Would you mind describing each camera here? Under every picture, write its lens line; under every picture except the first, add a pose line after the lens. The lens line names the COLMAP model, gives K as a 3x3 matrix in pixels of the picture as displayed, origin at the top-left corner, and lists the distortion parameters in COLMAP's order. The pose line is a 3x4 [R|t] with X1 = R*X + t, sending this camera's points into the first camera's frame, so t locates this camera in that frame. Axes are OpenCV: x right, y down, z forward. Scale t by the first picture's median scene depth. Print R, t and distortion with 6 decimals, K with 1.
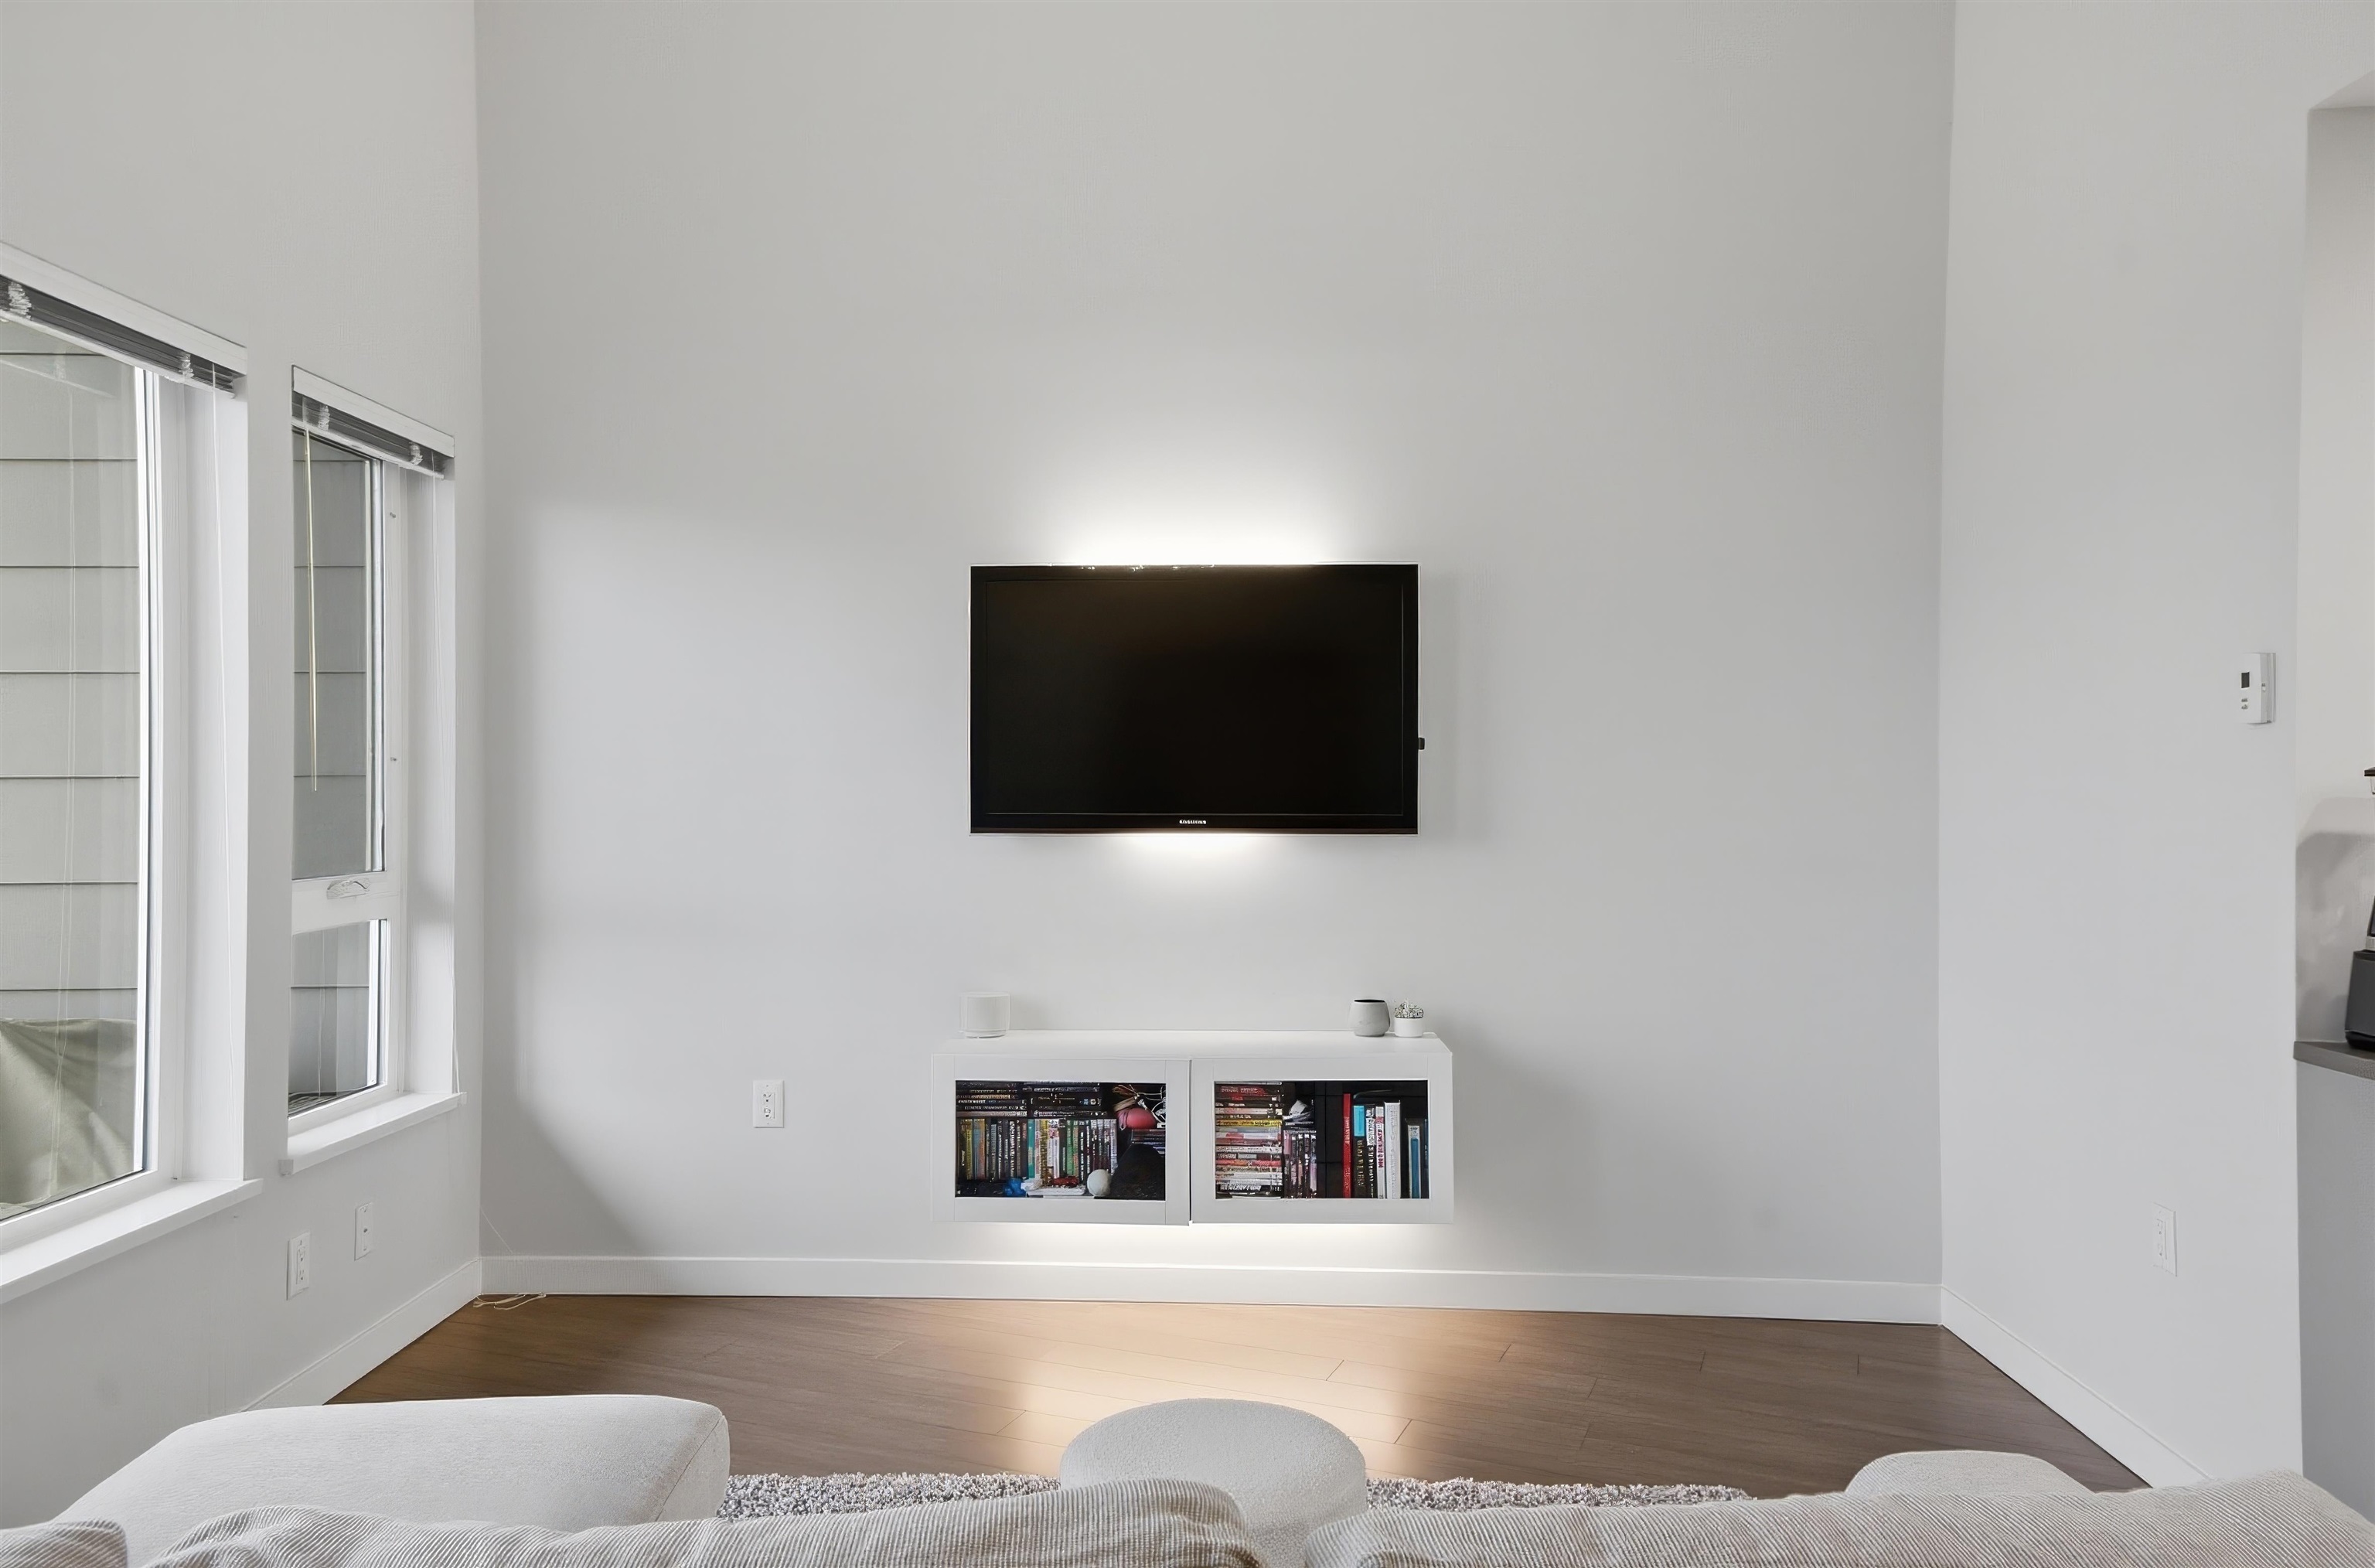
lens RADIAL K [[1733.4, 0, 1187.5], [0, 1733.4, 784.0], [0, 0, 1]] dist [0.044844, 0.103273]
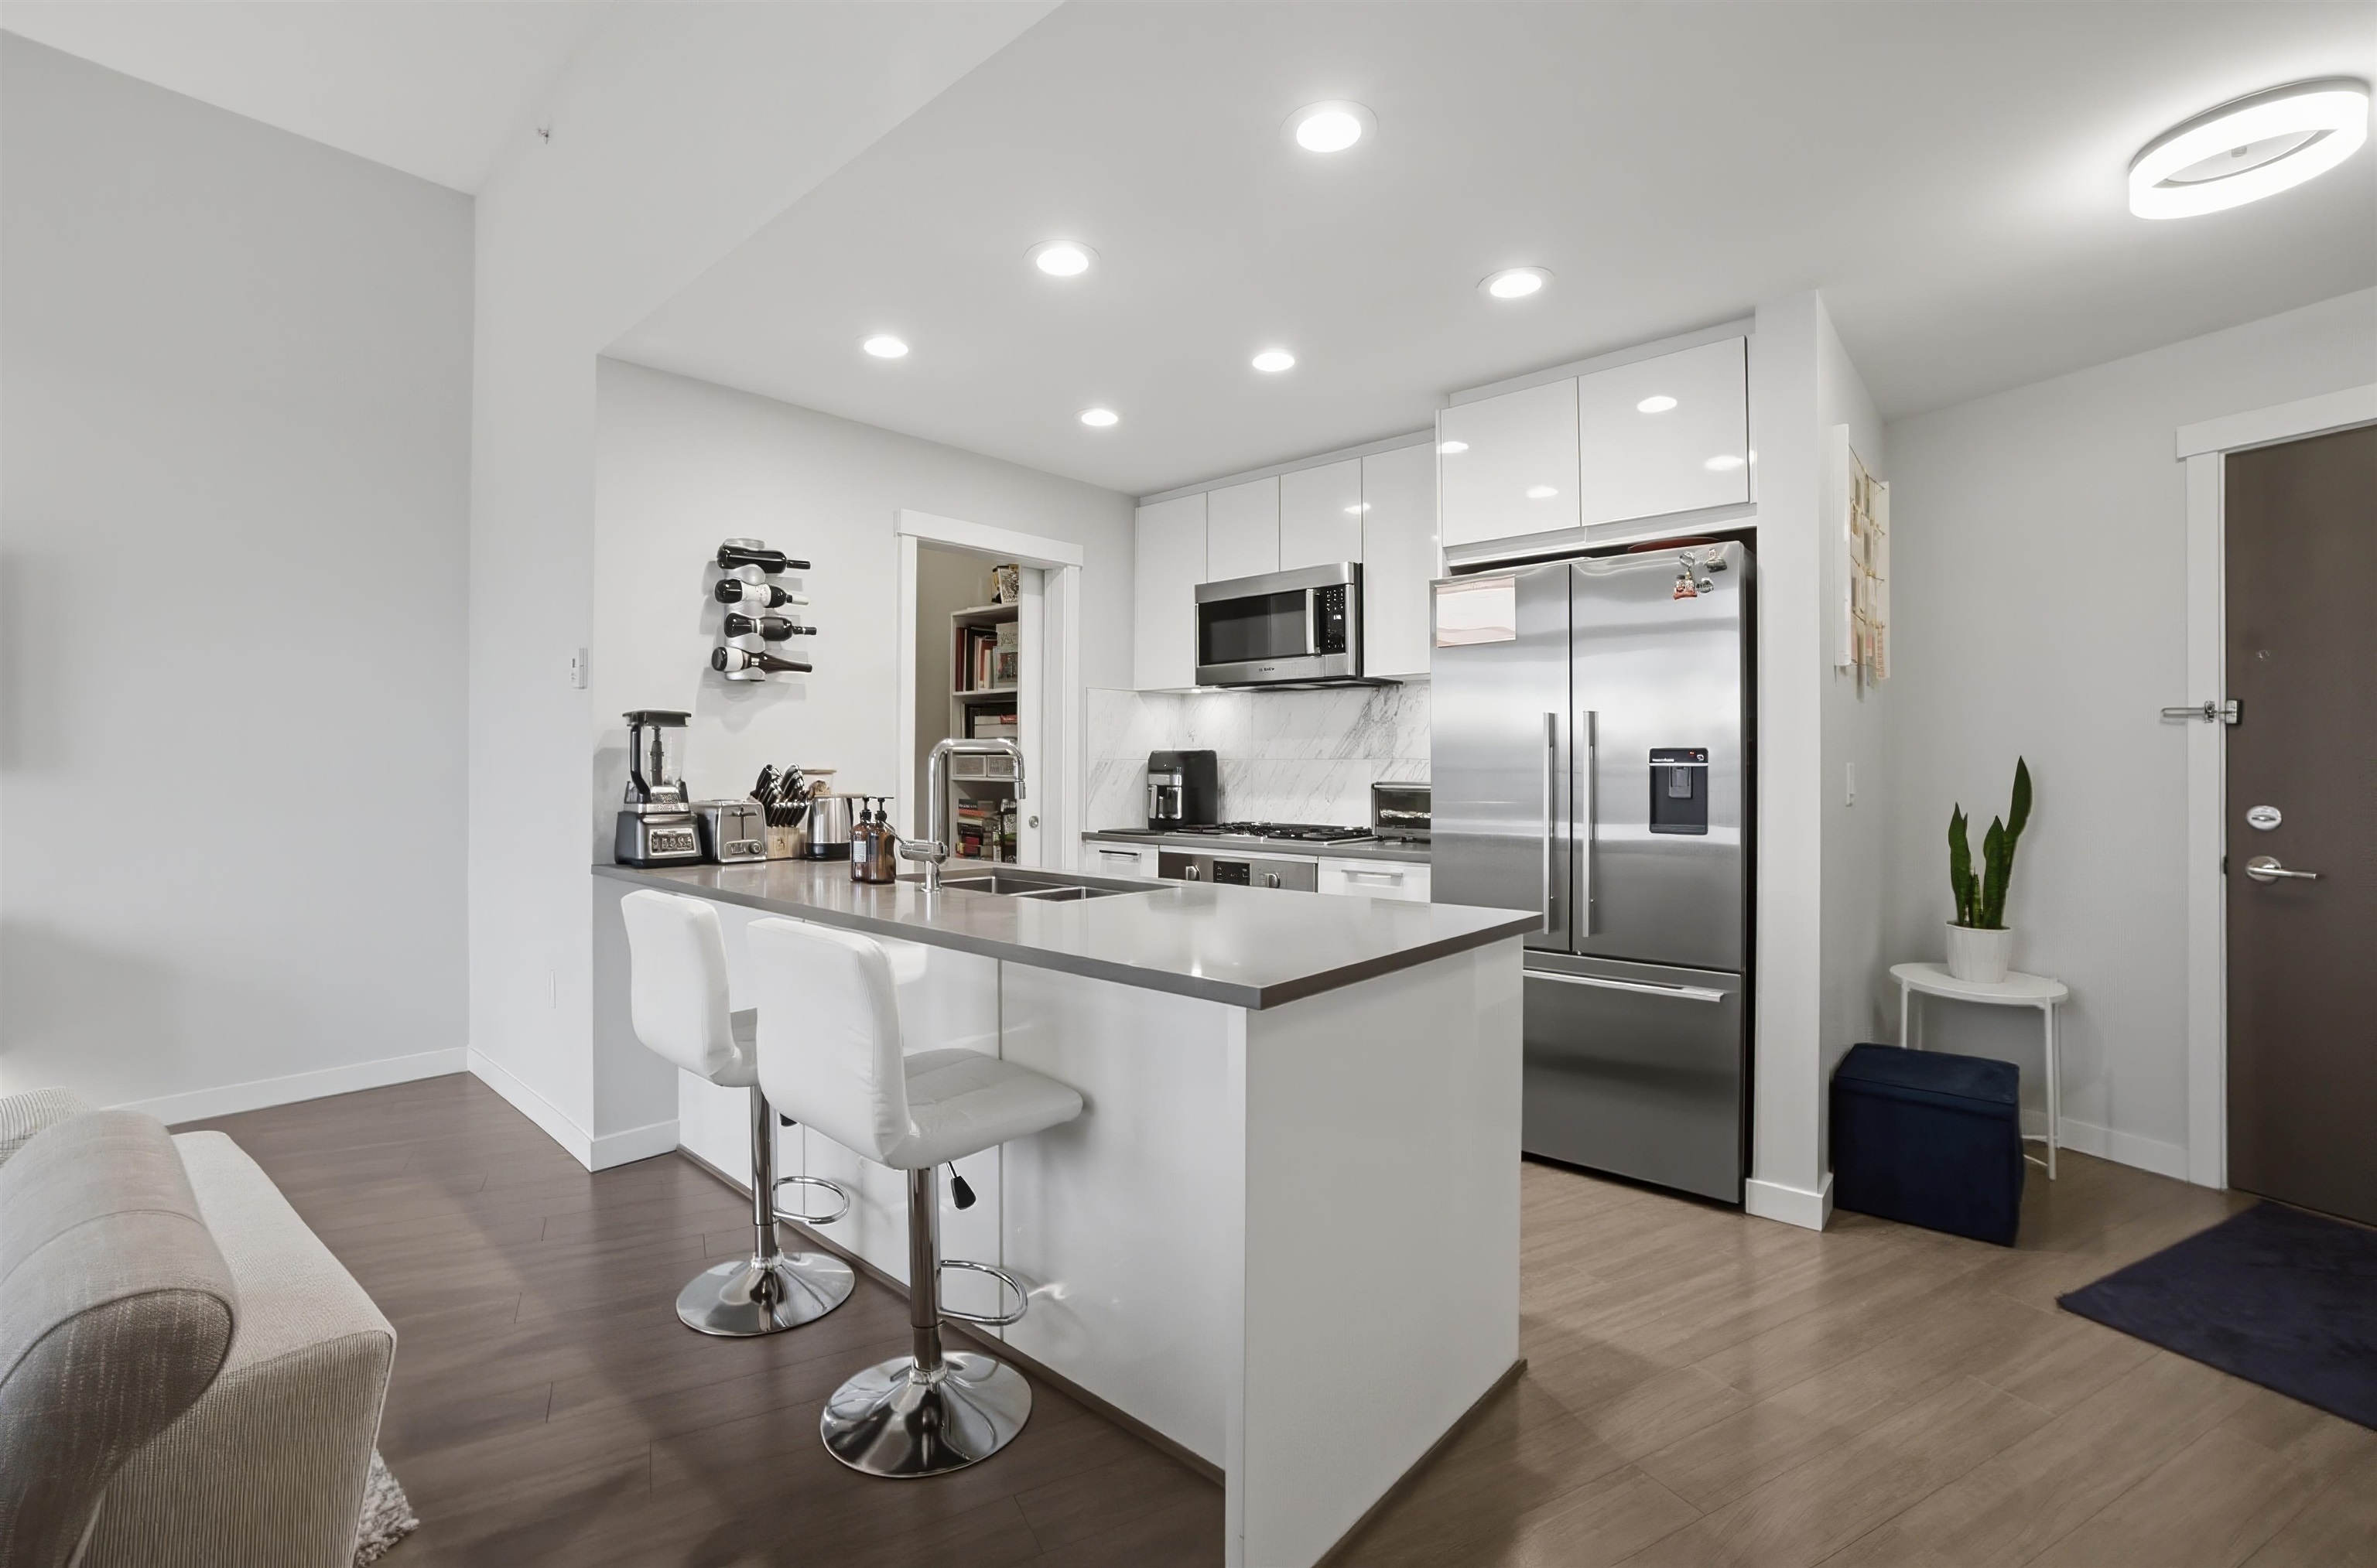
lens RADIAL K [[1044.1, 0, 1151.6], [0, 1044.1, 780.5], [0, 0, 1]] dist [-0.063431, 0.031271]
pose [[0.658608, -0.014465, 0.752347, 0.152054], [0.002888, 0.999856, 0.016696, 0.031351], [-0.752481, -0.008823, 0.658555, -0.070675]]
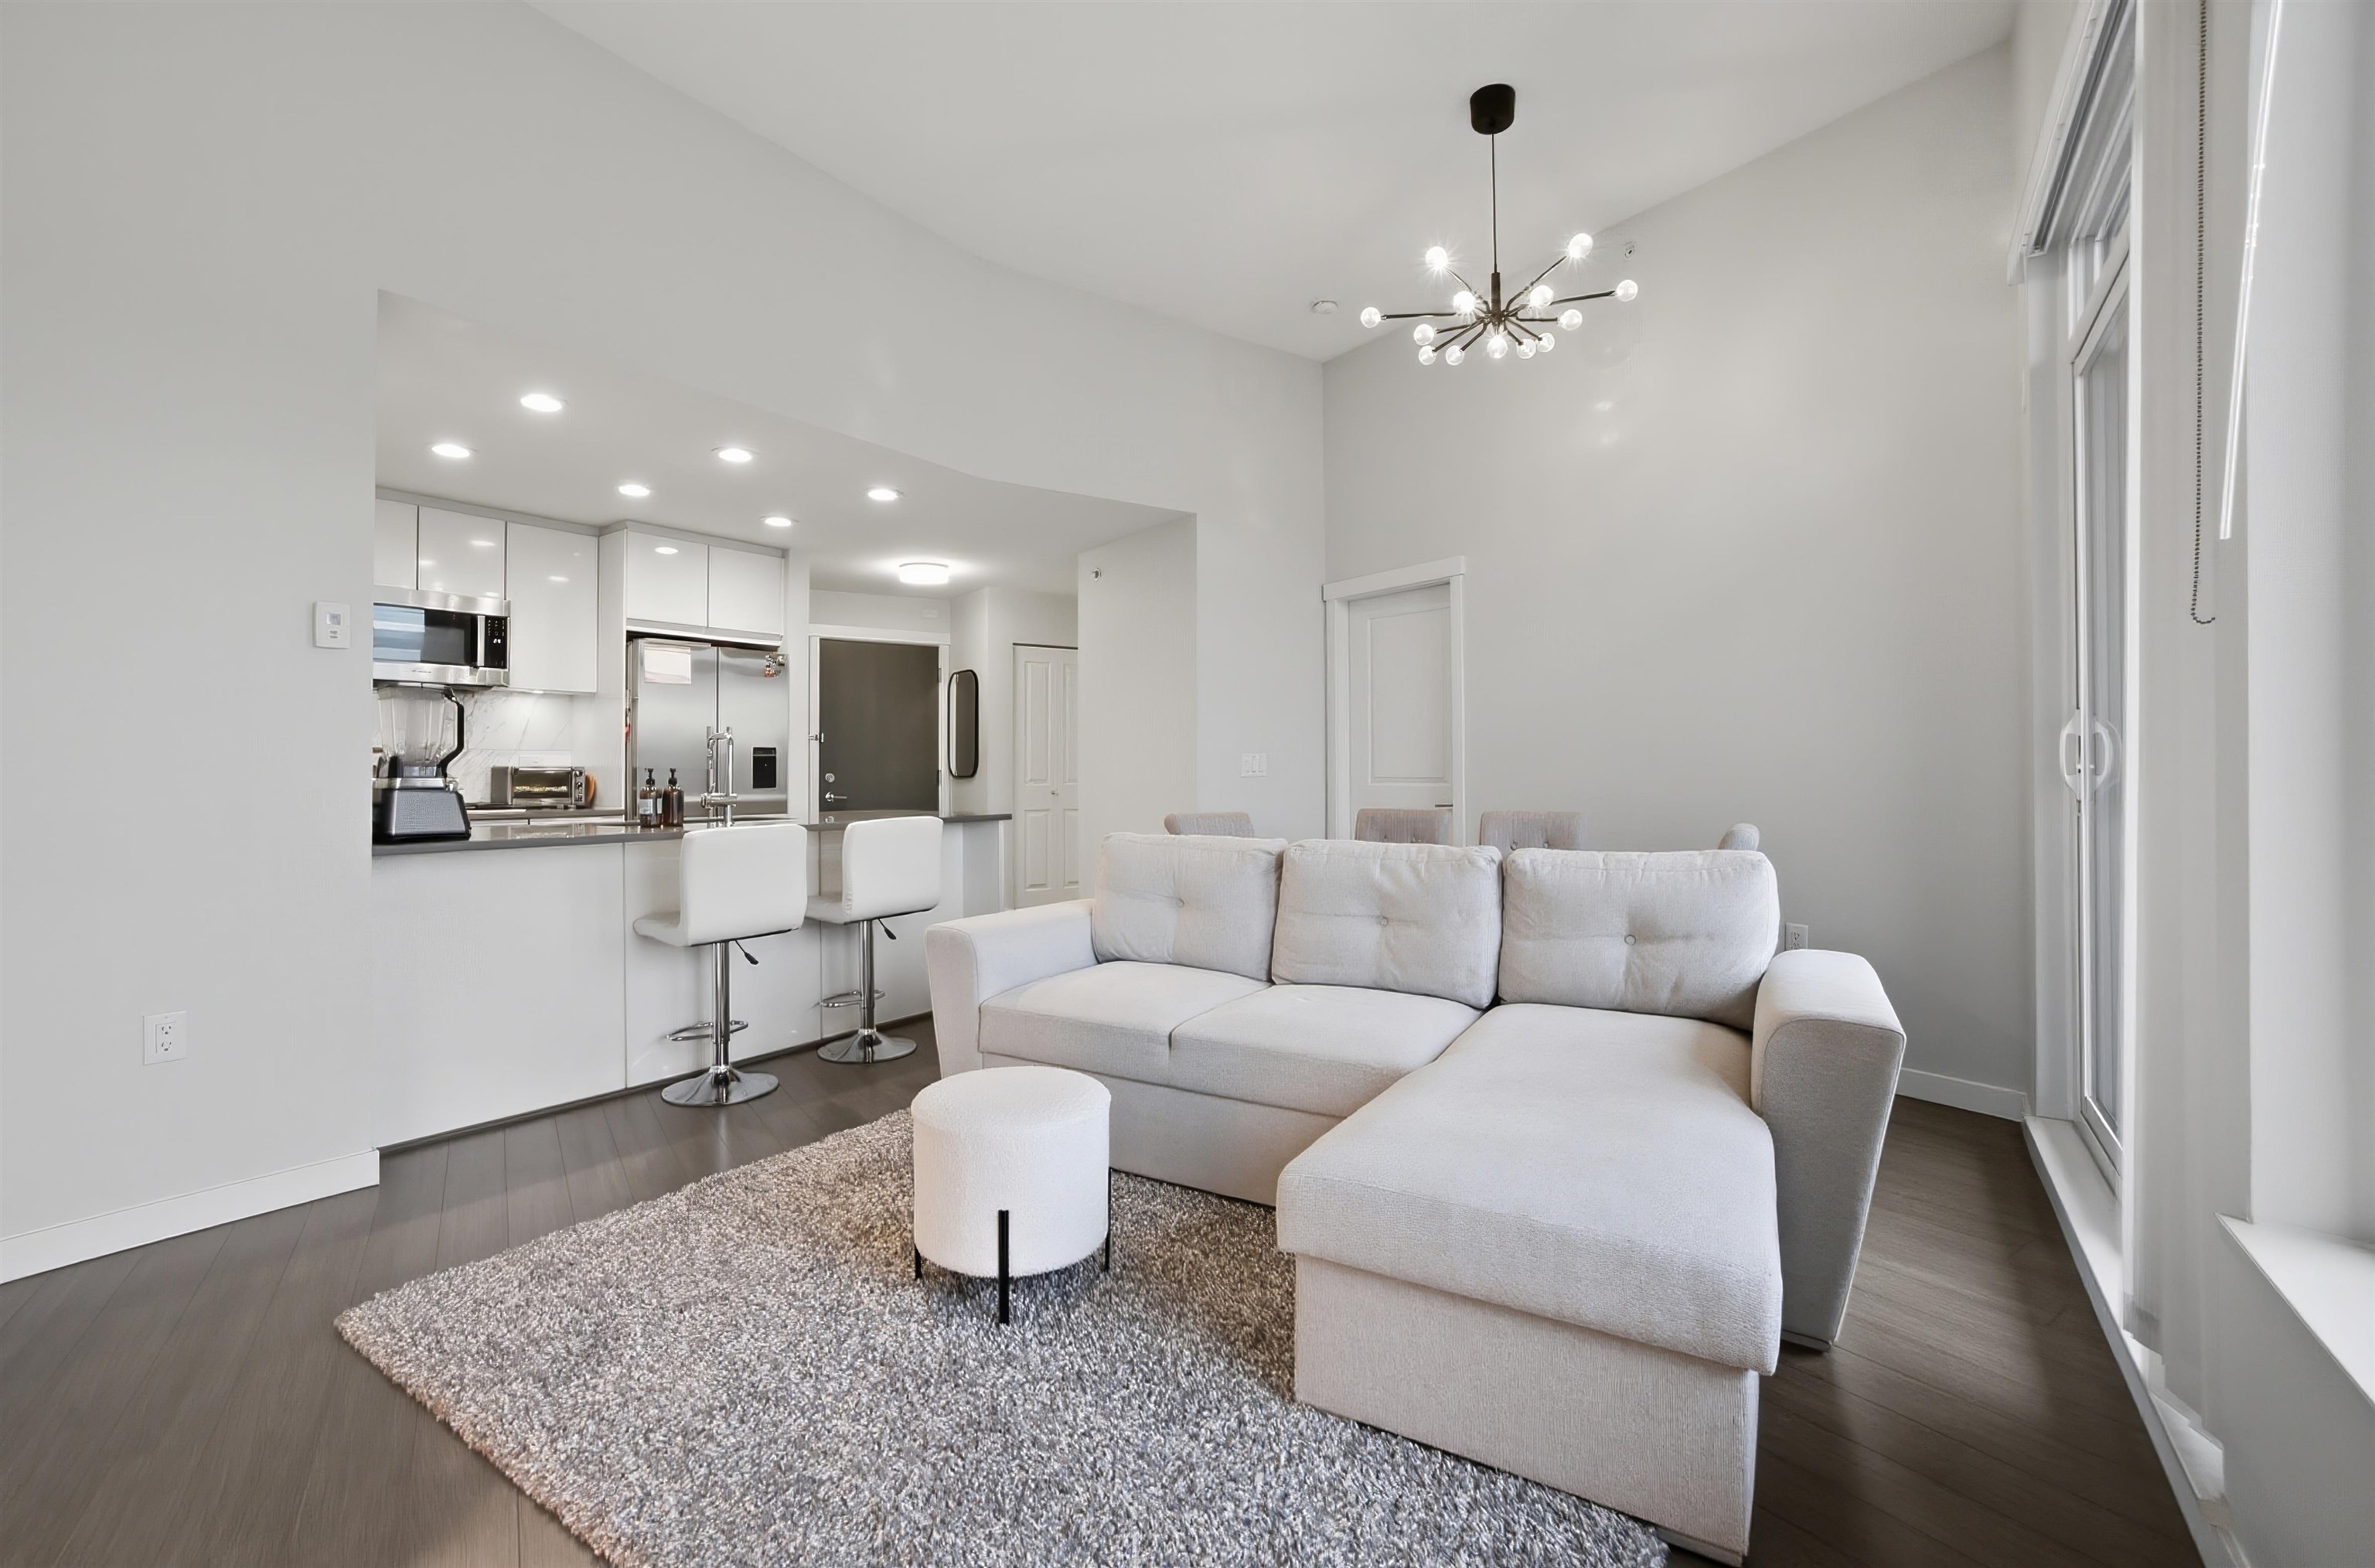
lens RADIAL K [[1014.8, 0, 1168.9], [0, 1014.8, 761.1], [0, 0, 1]] dist [-0.060117, 0.028565]
pose [[-0.835518, 0.005655, 0.549434, -0.338238], [0.003135, 0.999980, -0.005525, 0.051519], [-0.549454, -0.002894, -0.835519, 0.965021]]
